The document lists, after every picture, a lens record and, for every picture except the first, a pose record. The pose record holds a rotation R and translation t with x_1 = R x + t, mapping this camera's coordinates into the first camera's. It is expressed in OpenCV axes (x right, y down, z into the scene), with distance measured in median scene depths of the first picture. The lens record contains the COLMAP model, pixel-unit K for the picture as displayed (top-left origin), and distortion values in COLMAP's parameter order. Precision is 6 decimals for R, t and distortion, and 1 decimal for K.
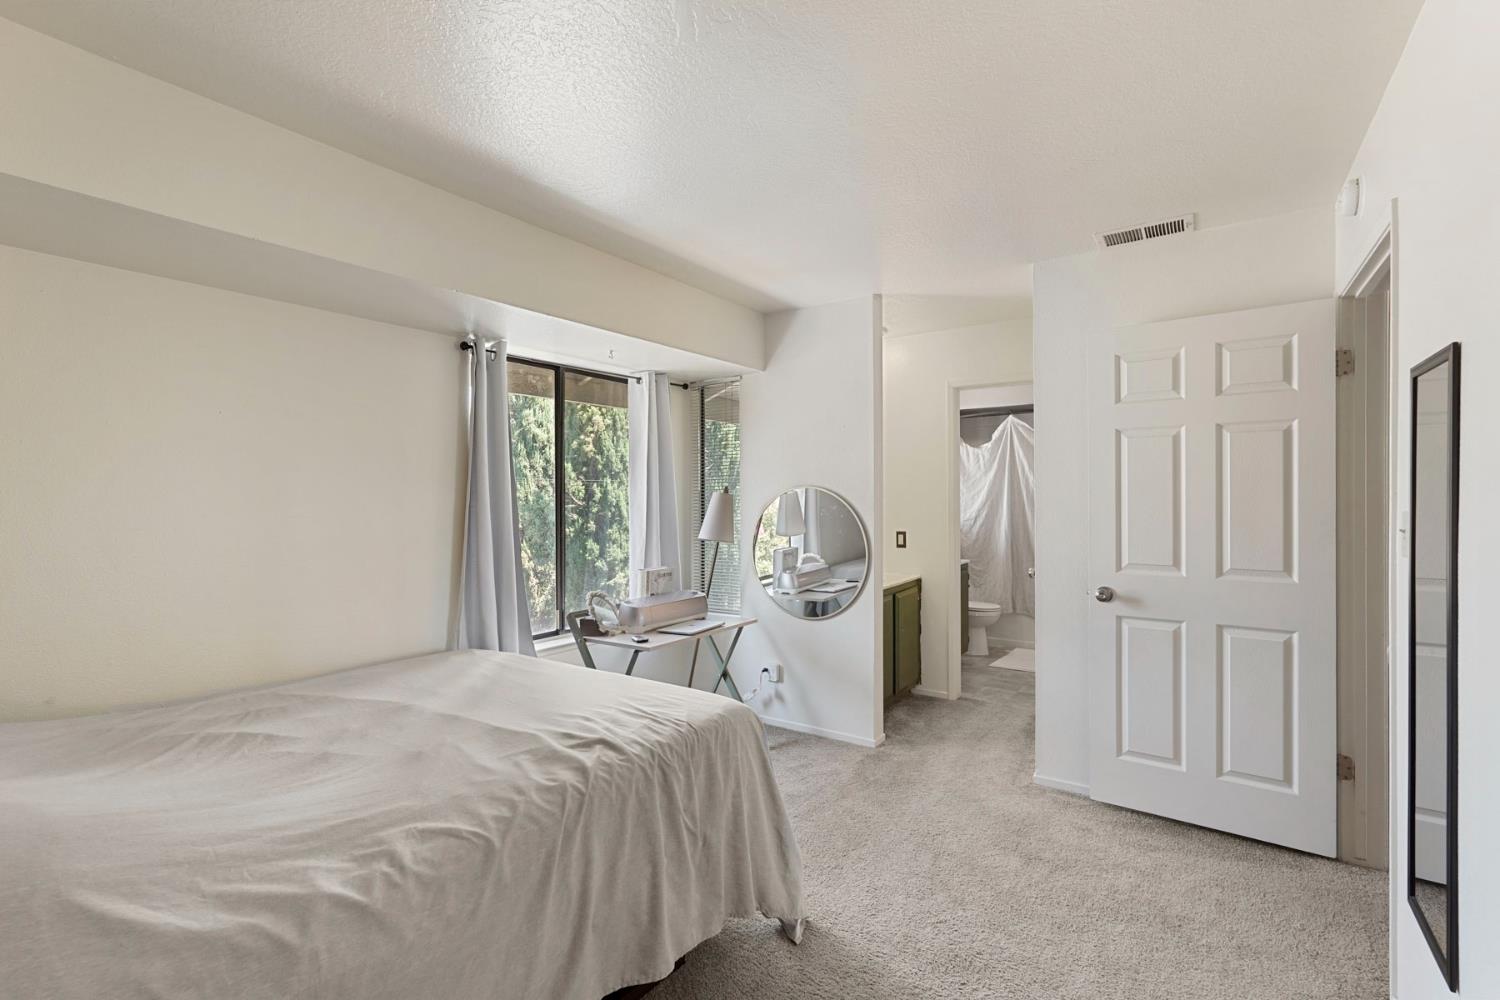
lens RADIAL K [[674.6, 0, 739.6], [0, 674.6, 508.6], [0, 0, 1]] dist [-0.013791, 0.008240]
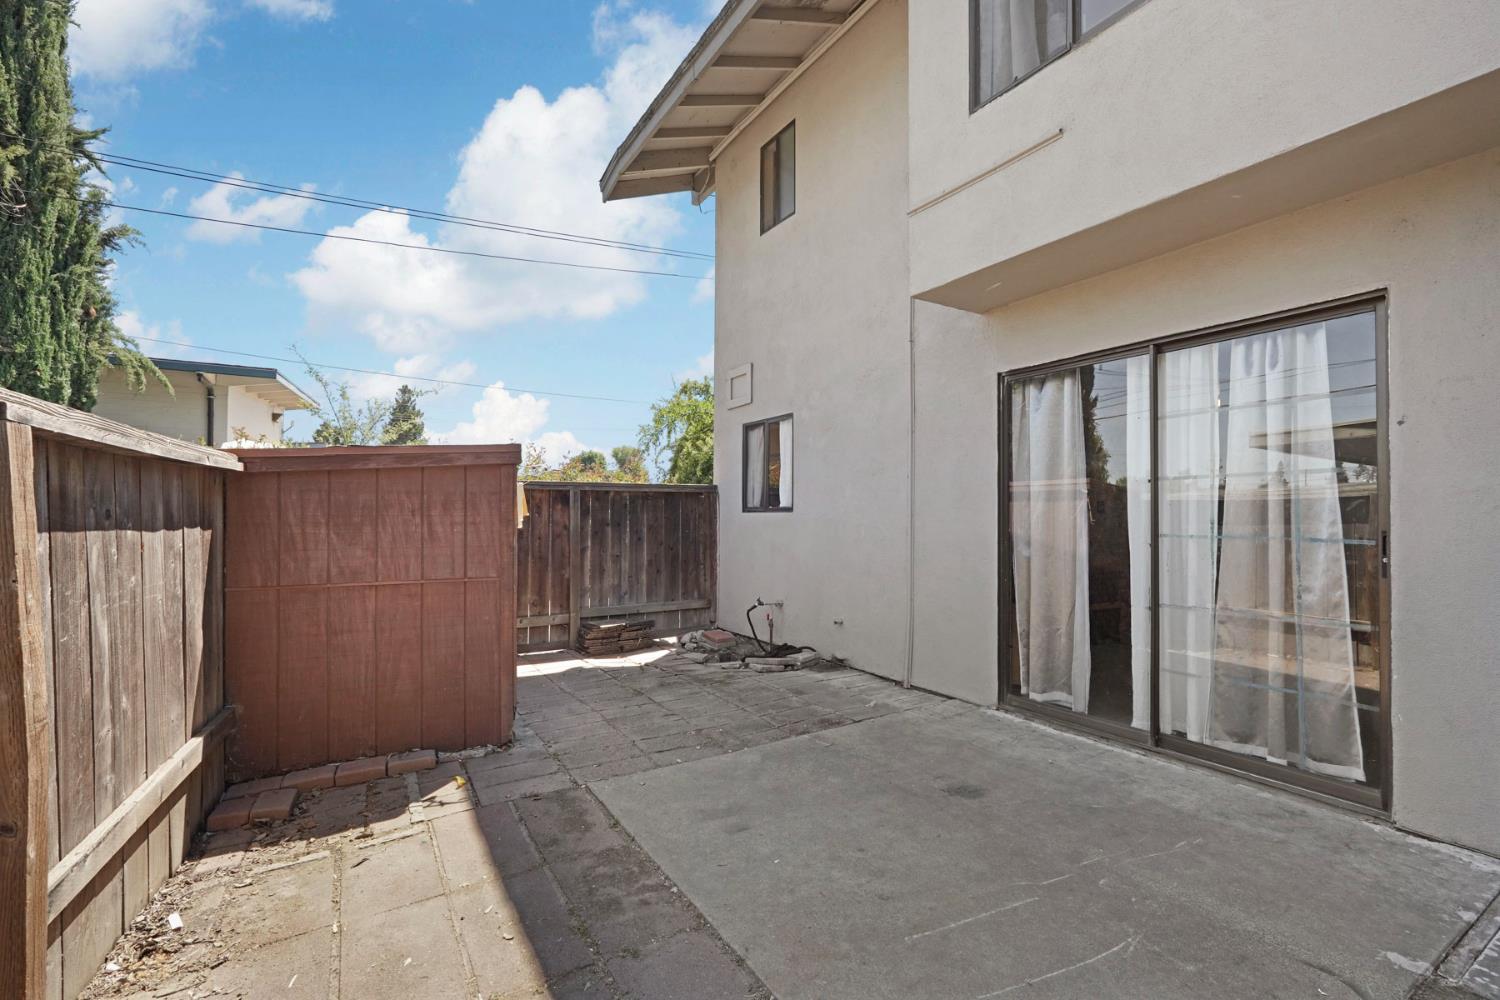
lens RADIAL K [[674.6, 0, 742.4], [0, 674.6, 518.3], [0, 0, 1]] dist [-0.013791, 0.008240]
pose [[0.396484, 0.013378, 0.917944, -0.255330], [-0.003596, 0.999909, -0.013020, 0.158759], [-0.918034, 0.001861, 0.396496, 0.231467]]
